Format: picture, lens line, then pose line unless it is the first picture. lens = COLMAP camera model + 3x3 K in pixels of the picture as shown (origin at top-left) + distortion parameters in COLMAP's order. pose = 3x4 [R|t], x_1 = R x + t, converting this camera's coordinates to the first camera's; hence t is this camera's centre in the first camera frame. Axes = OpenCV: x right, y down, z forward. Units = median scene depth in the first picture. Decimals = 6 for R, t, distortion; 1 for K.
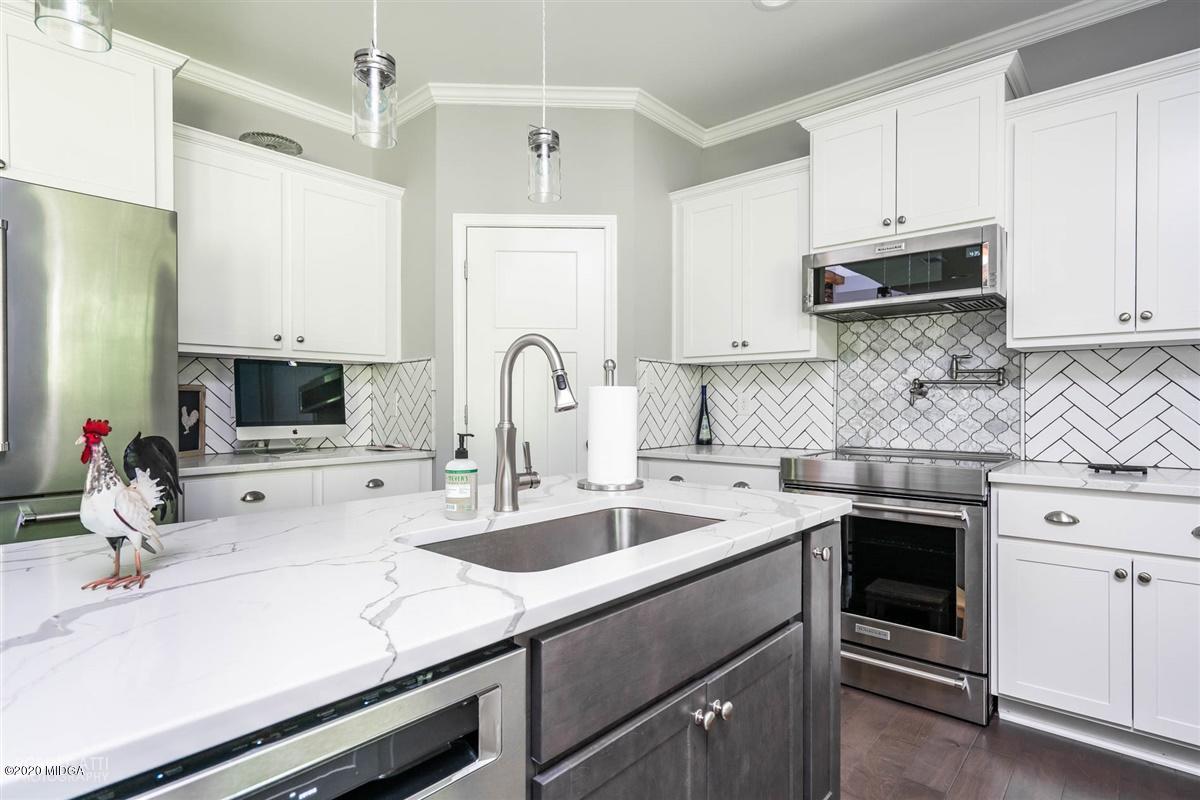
lens RADIAL K [[616.6, 0, 598.6], [0, 616.6, 404.4], [0, 0, 1]] dist [0.001476, 0.001906]
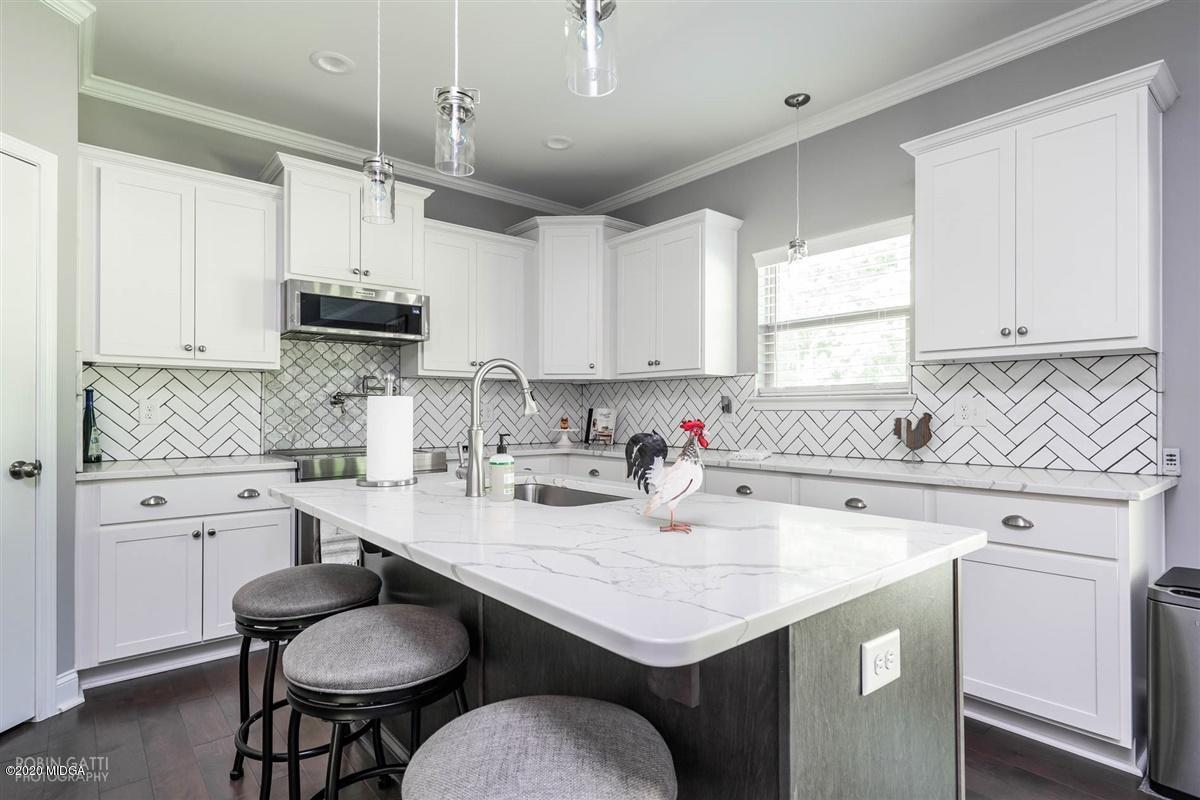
lens RADIAL K [[616.6, 0, 601.3], [0, 616.6, 404.6], [0, 0, 1]] dist [0.001476, 0.001906]
pose [[0.134562, 0.010243, 0.990852, -0.662405], [0.003425, 0.999936, -0.010802, 0.000468], [-0.990899, 0.004847, 0.134518, 0.282093]]
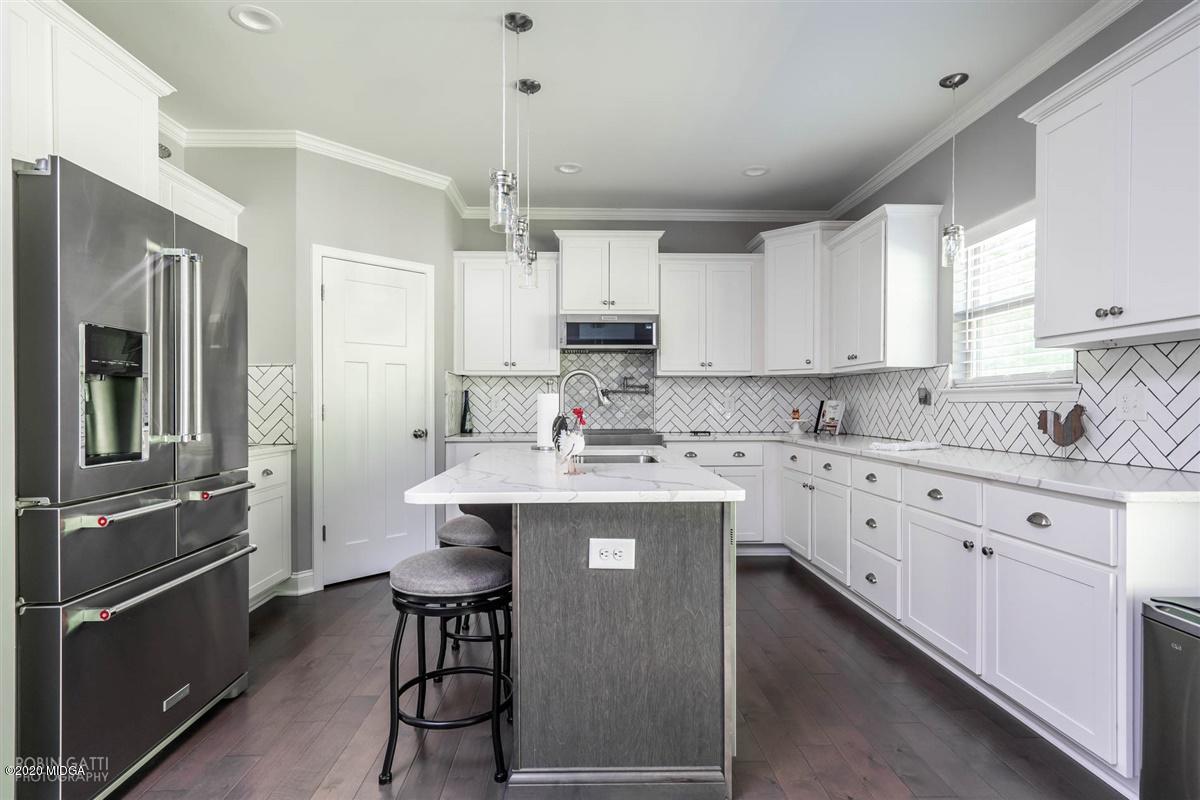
lens RADIAL K [[616.6, 0, 601.5], [0, 616.6, 402.2], [0, 0, 1]] dist [0.001476, 0.001906]
pose [[0.721108, 0.001002, 0.692822, -0.702292], [0.002708, 0.999987, -0.004265, 0.003132], [-0.692817, 0.004952, 0.721096, -0.258663]]
